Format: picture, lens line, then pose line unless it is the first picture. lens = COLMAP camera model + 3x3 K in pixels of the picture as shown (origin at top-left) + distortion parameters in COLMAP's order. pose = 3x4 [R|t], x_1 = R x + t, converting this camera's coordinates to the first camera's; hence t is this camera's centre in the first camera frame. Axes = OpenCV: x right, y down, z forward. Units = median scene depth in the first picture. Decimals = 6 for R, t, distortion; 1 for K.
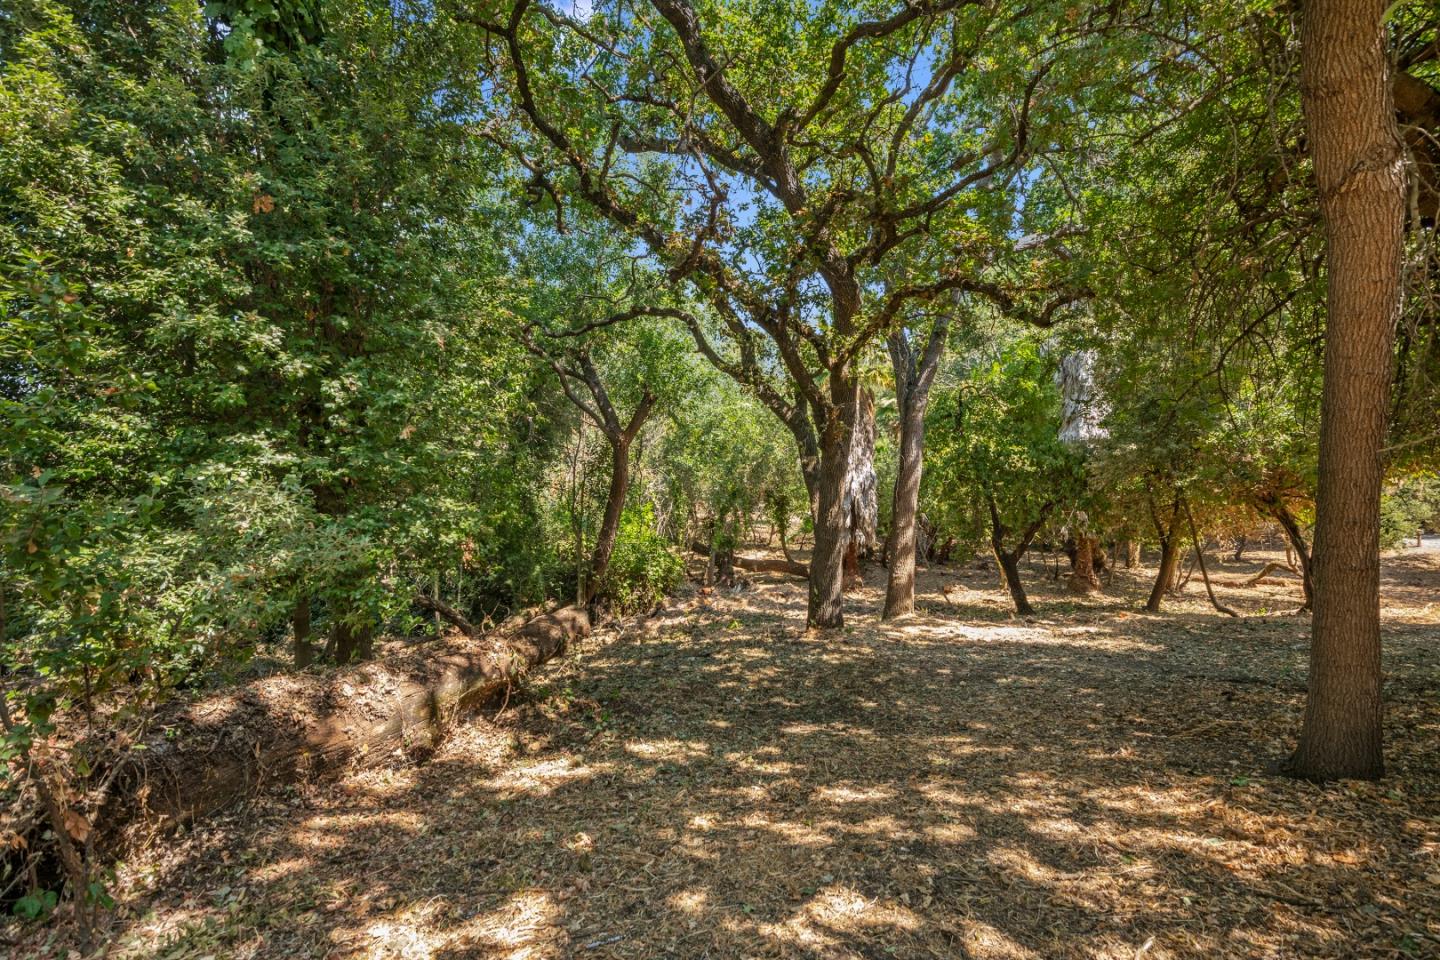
lens RADIAL K [[672.3, 0, 721.5], [0, 672.3, 477.8], [0, 0, 1]] dist [0.024506, -0.000451]
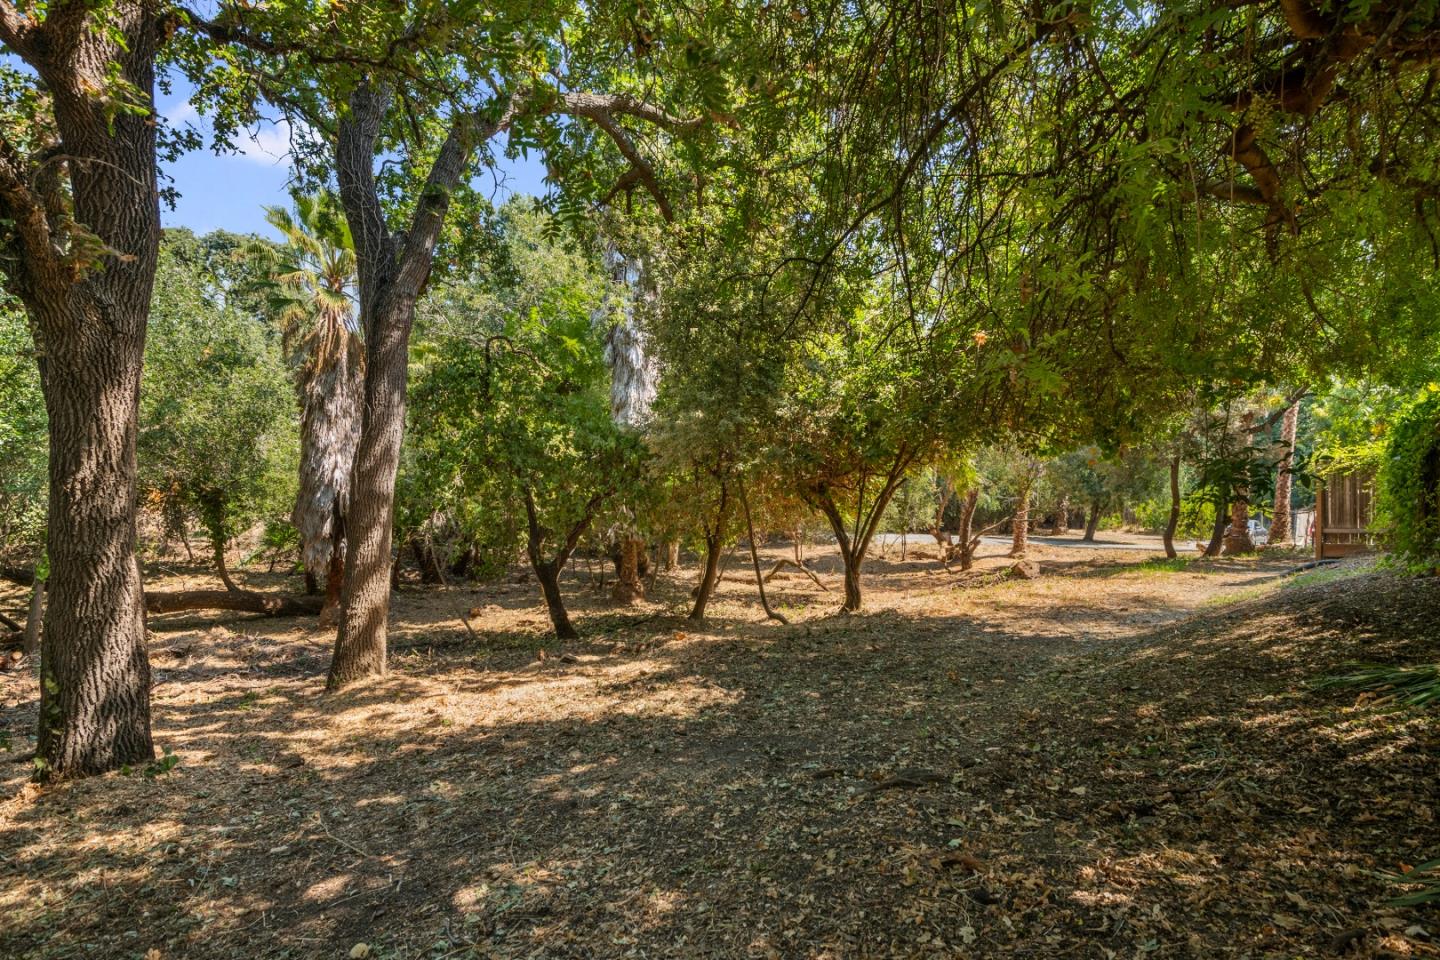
lens RADIAL K [[672.3, 0, 722.2], [0, 672.3, 477.6], [0, 0, 1]] dist [0.024506, -0.000451]
pose [[0.804129, 0.028698, 0.593761, 0.114596], [-0.019259, 0.999567, -0.022229, 0.025325], [-0.594142, 0.006440, 0.804334, 0.235934]]
